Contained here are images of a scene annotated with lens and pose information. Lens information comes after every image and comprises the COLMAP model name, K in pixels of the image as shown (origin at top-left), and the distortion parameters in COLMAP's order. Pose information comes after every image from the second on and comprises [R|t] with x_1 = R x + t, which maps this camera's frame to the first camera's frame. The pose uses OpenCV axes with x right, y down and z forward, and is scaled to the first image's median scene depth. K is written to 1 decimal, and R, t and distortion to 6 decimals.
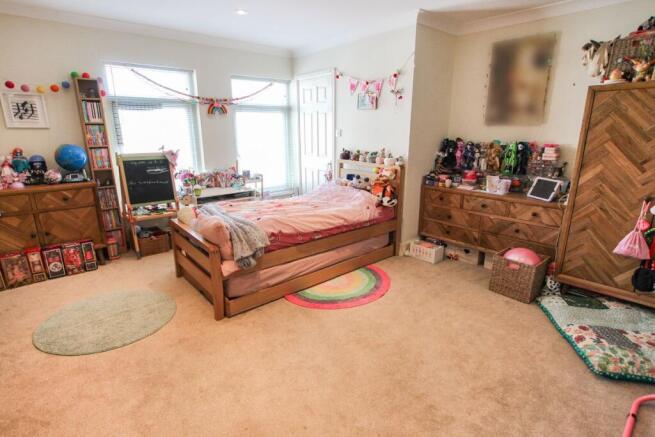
lens RADIAL K [[340.9, 0, 323.1], [0, 340.9, 223.4], [0, 0, 1]] dist [0.002162, 0.001447]
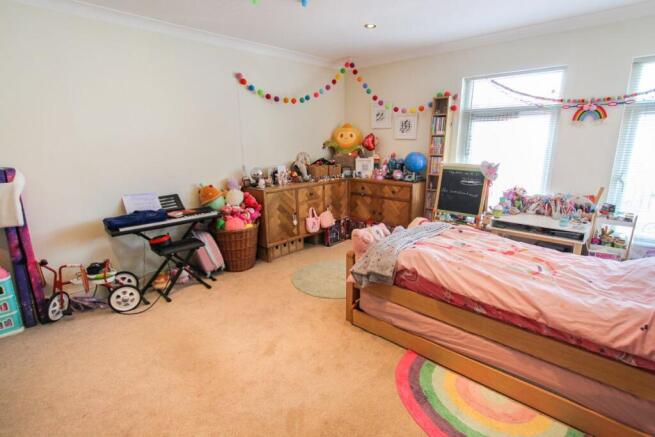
lens RADIAL K [[340.9, 0, 326.0], [0, 340.9, 218.9], [0, 0, 1]] dist [0.002162, 0.001447]
pose [[0.103692, 0.233834, -0.966731, 0.500560], [-0.264792, 0.943383, 0.199785, -0.162913], [0.958714, 0.235267, 0.159739, 0.541440]]
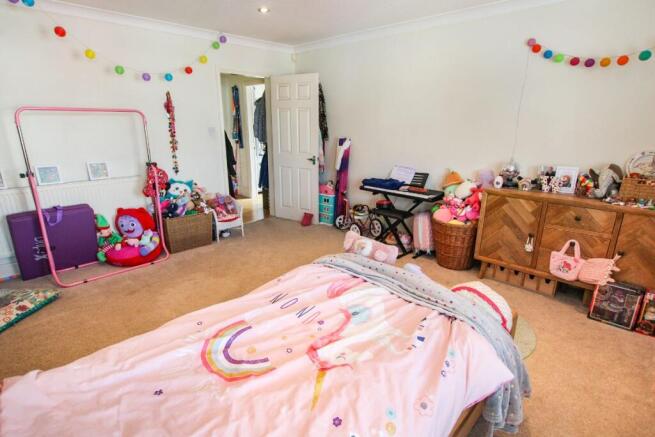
lens RADIAL K [[340.9, 0, 330.1], [0, 340.9, 217.2], [0, 0, 1]] dist [0.002162, 0.001447]
pose [[-0.994657, 0.023822, -0.100451, -0.111514], [-0.032434, 0.851639, 0.523124, -0.364310], [0.098009, 0.523587, -0.846316, 1.251882]]
